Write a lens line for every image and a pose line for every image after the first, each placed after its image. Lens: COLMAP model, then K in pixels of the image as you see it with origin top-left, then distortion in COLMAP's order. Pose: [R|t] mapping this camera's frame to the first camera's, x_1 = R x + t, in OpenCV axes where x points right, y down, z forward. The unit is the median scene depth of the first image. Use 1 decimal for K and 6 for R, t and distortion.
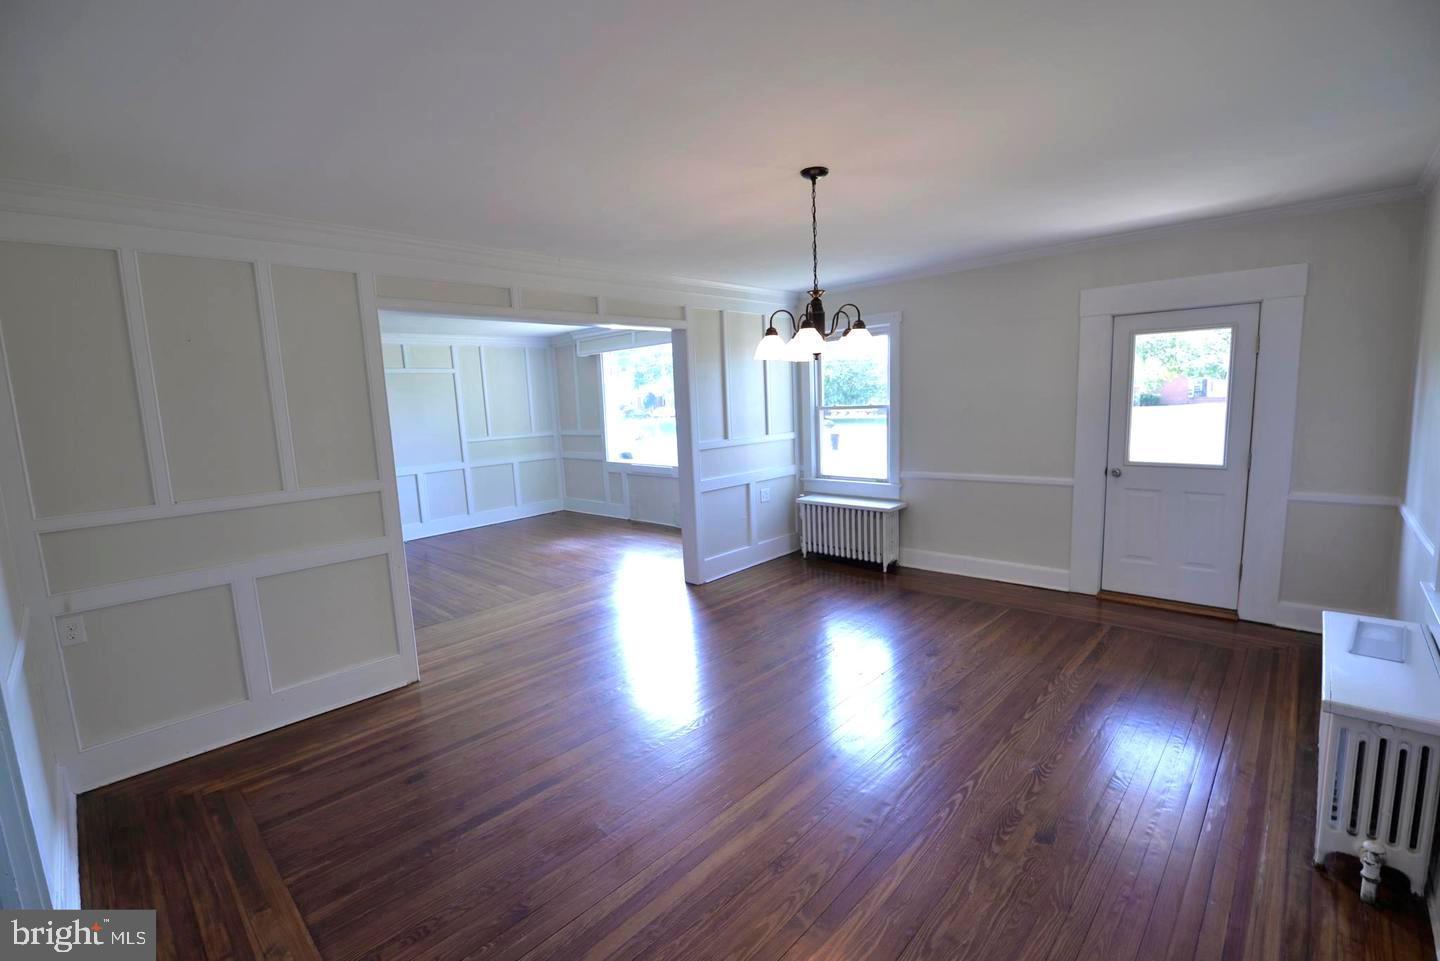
lens RADIAL K [[629.5, 0, 720.0], [0, 629.5, 480.5], [0, 0, 1]] dist [-0.001640, -0.007819]
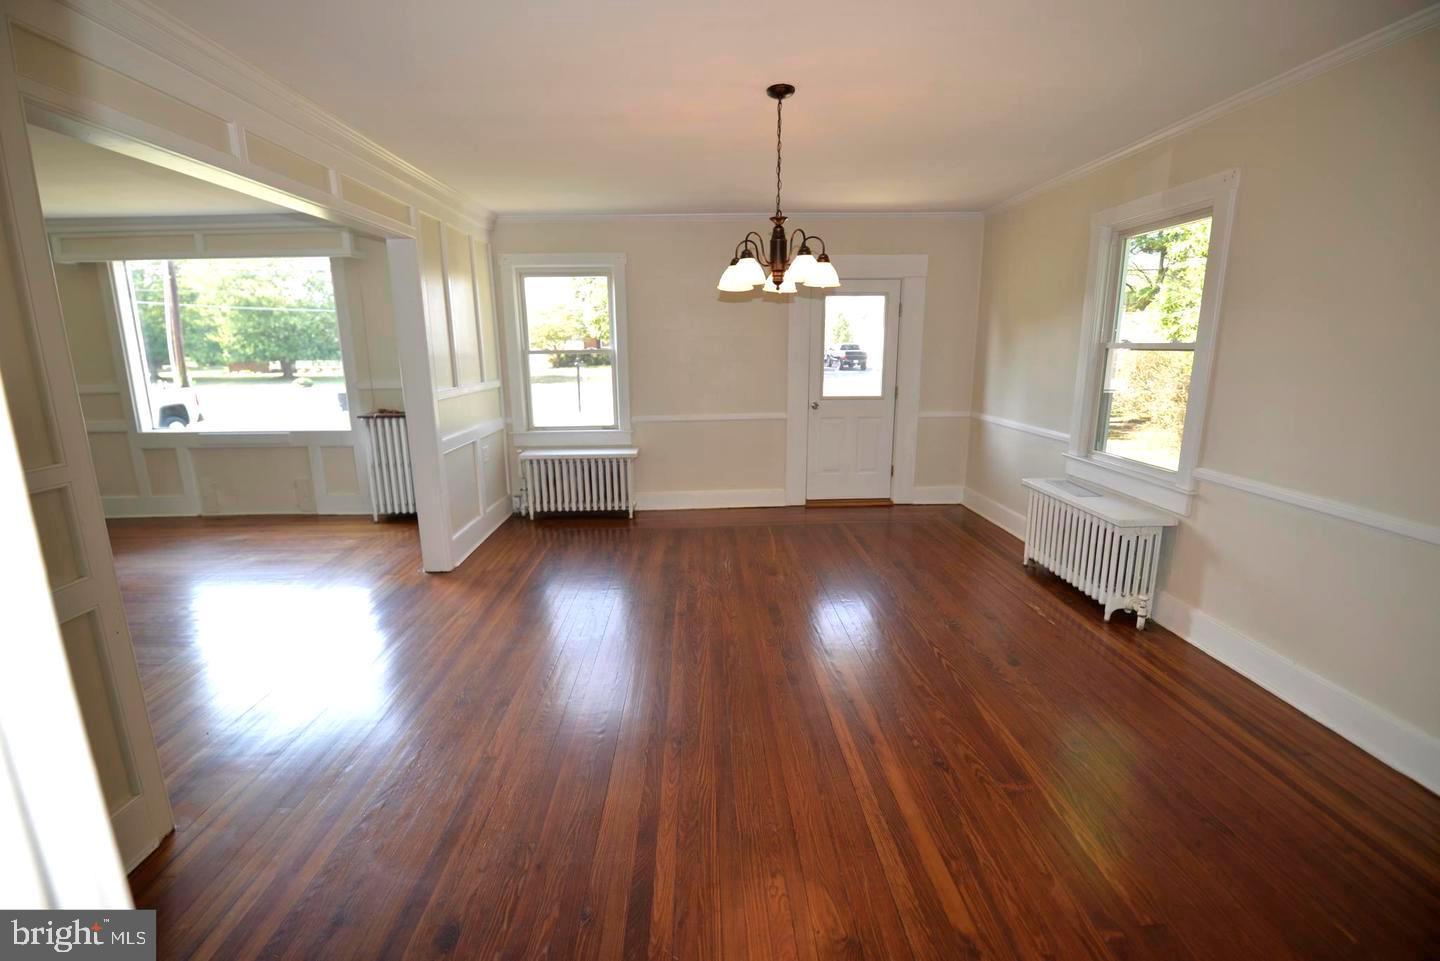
lens RADIAL K [[630.1, 0, 717.4], [0, 630.1, 472.2], [0, 0, 1]] dist [-0.002025, -0.008004]
pose [[0.704375, -0.109878, 0.701272, -0.333971], [0.073796, 0.993929, 0.081610, 0.001675], [-0.705982, -0.005733, 0.708207, 0.197292]]
